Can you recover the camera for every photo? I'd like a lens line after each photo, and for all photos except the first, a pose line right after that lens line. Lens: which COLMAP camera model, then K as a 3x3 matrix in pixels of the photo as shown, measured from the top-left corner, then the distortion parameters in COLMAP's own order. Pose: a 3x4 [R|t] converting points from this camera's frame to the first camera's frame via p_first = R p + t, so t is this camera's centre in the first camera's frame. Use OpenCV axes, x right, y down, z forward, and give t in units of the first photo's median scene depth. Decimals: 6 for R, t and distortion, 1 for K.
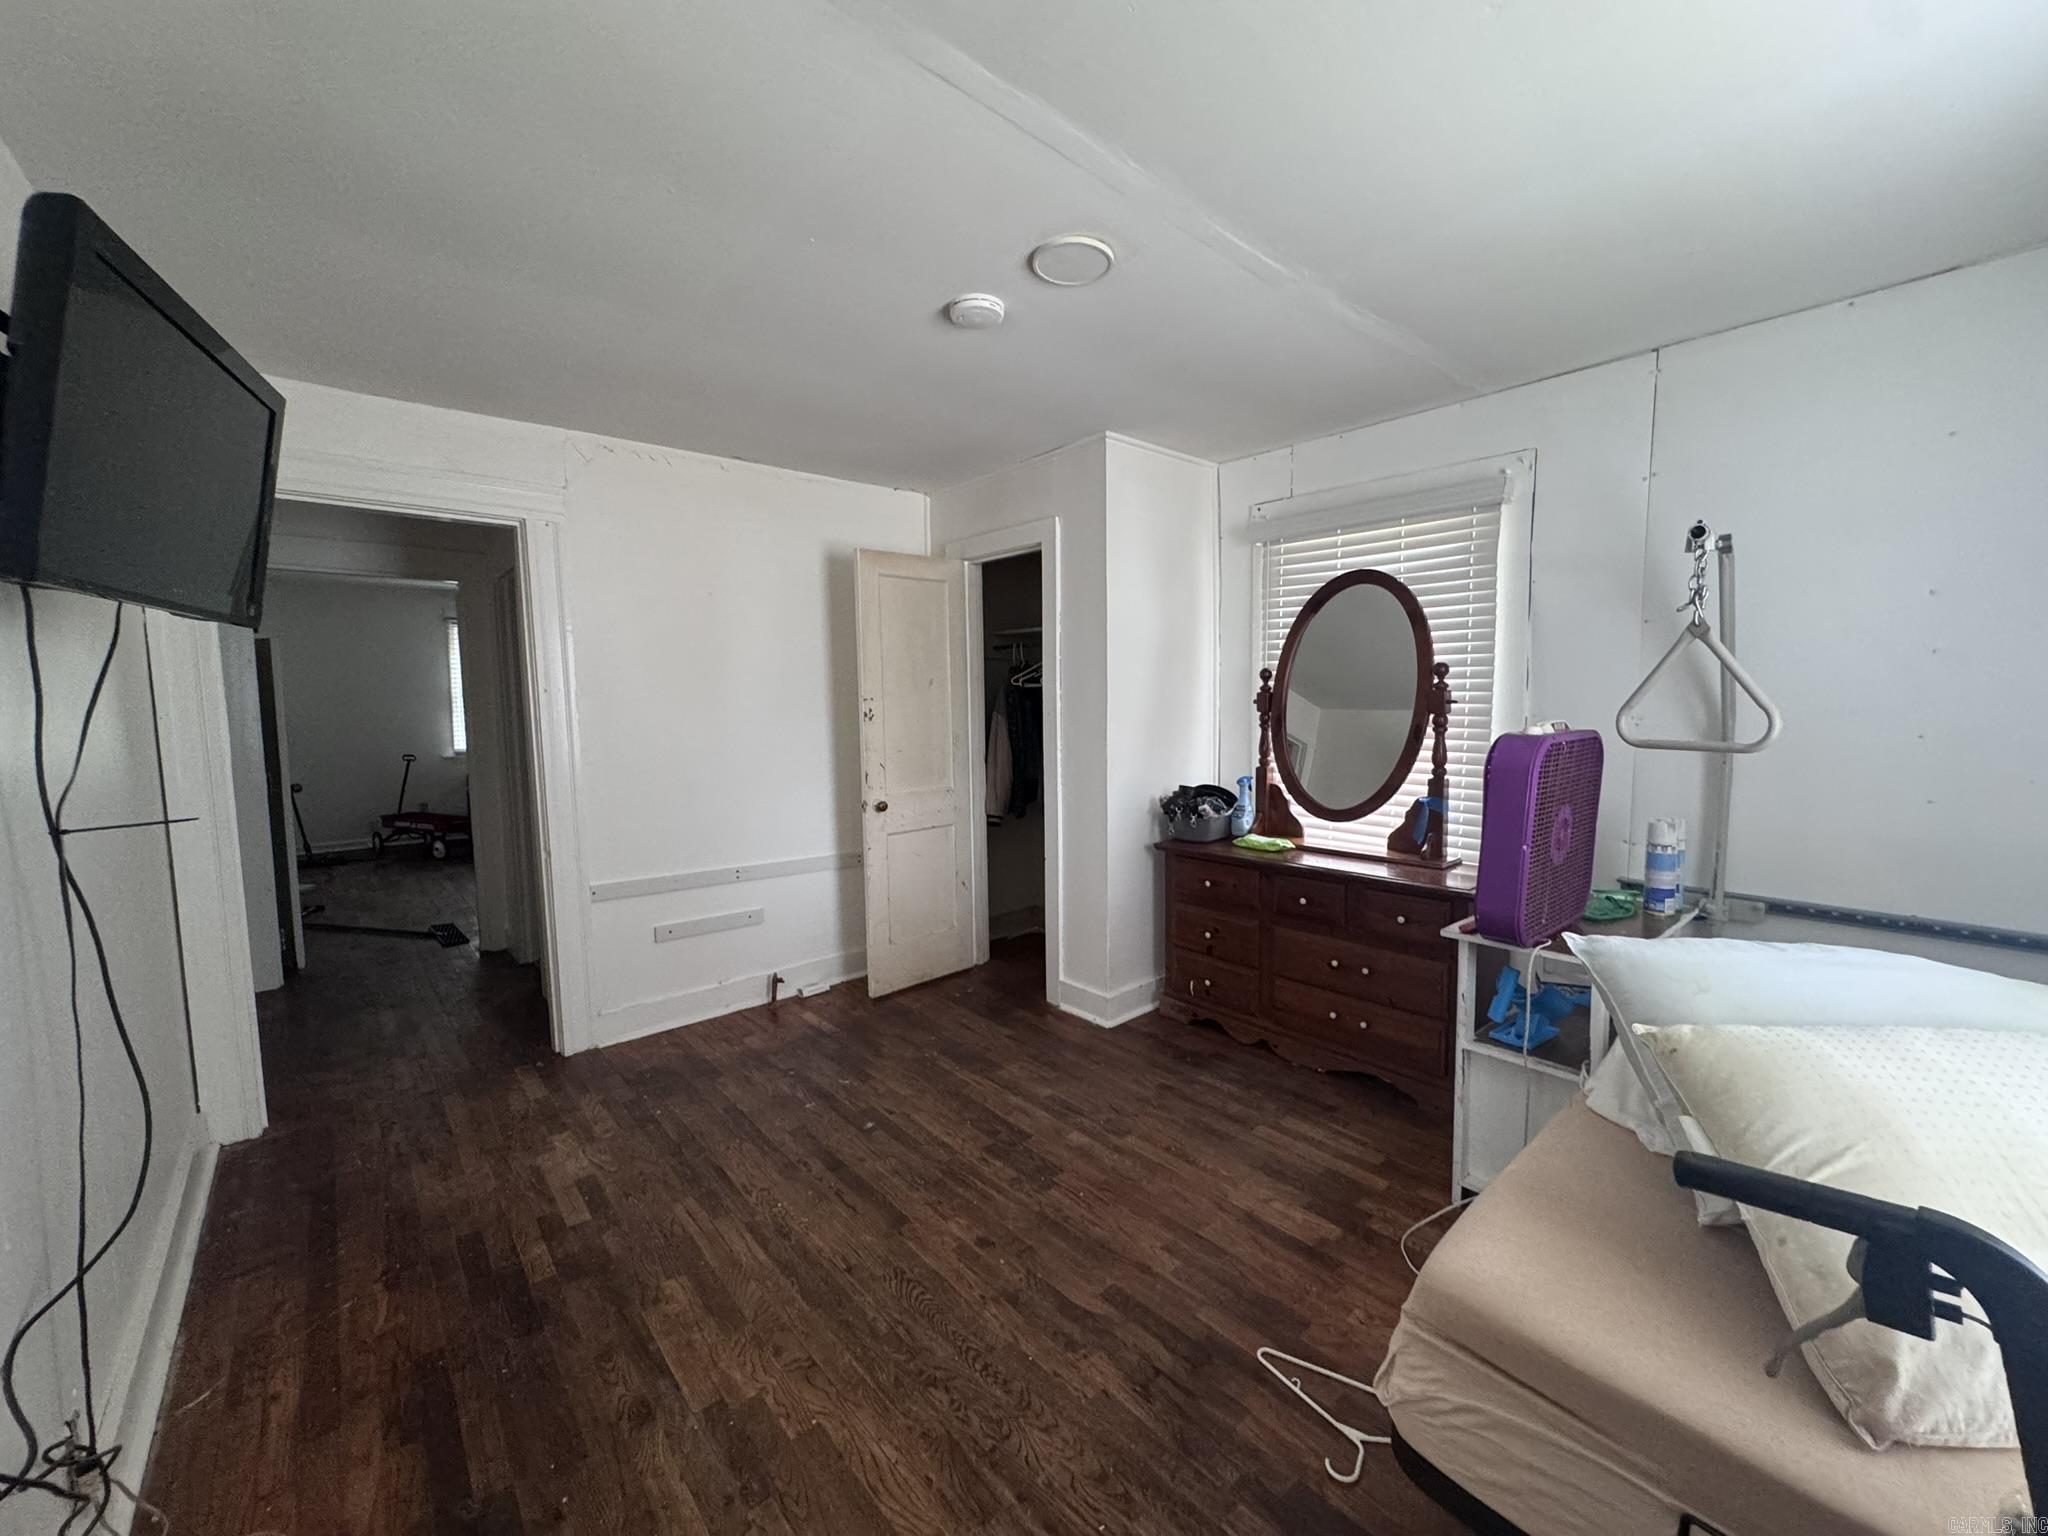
lens RADIAL K [[842.6, 0, 1021.9], [0, 842.6, 769.4], [0, 0, 1]] dist [-0.001855, -0.000284]
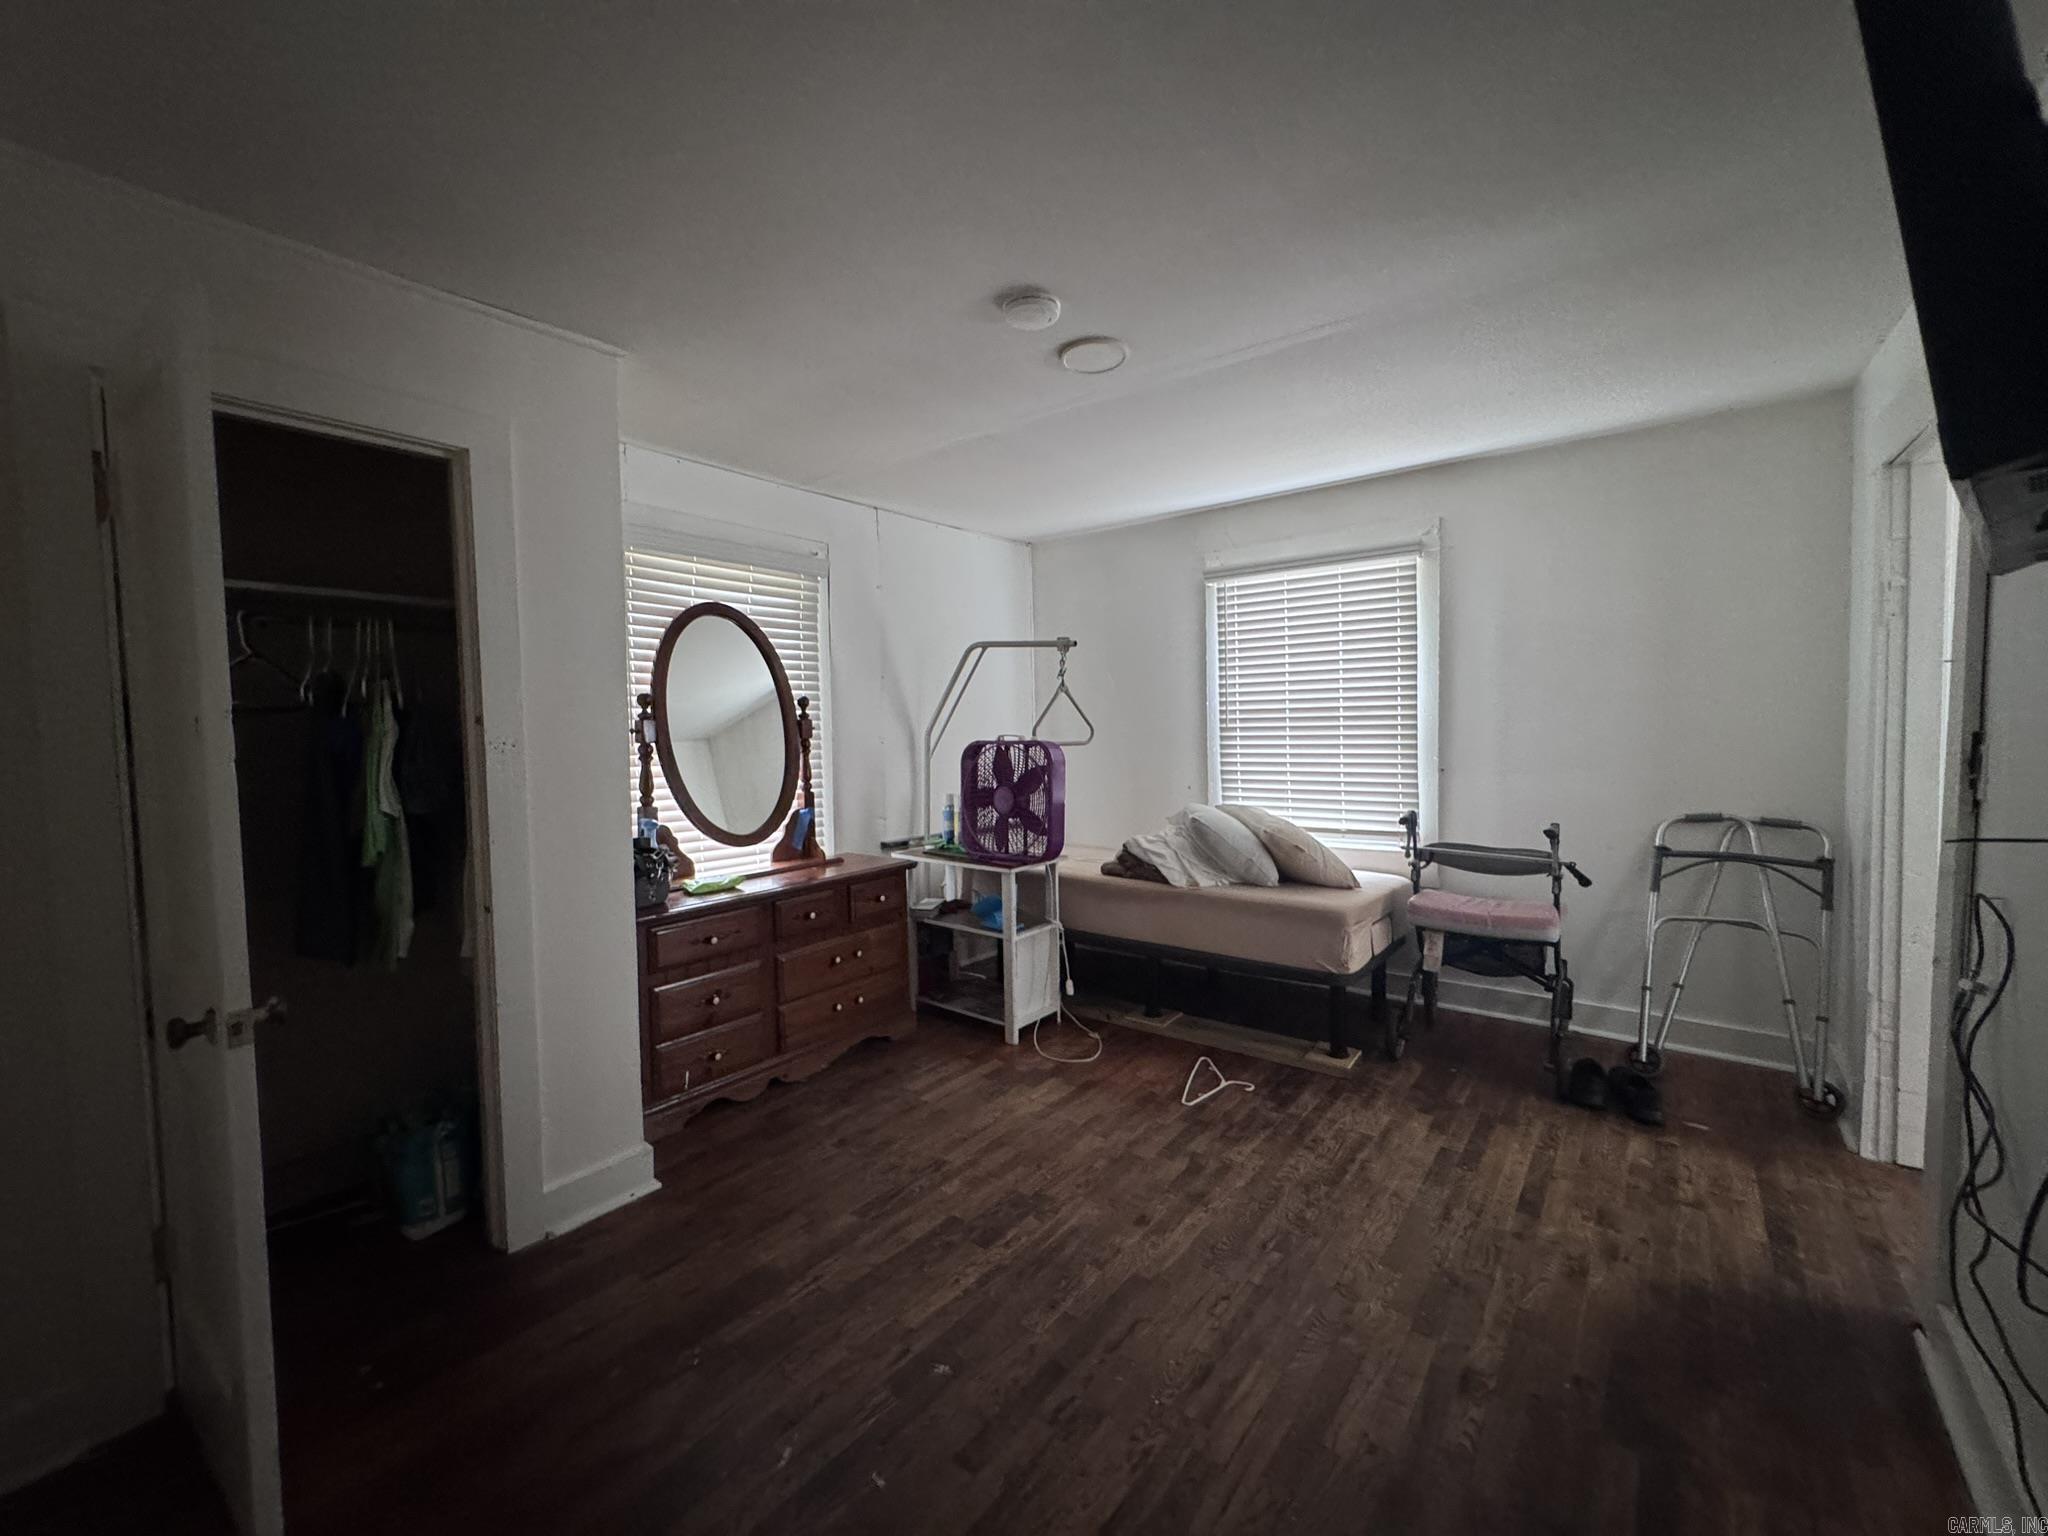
lens RADIAL K [[842.6, 0, 1021.9], [0, 842.6, 769.4], [0, 0, 1]] dist [-0.001855, -0.000284]
pose [[-0.218679, -0.037066, 0.975093, -0.822899], [0.103245, 0.992790, 0.060893, -0.069160], [-0.970319, 0.113989, -0.213276, 1.045739]]
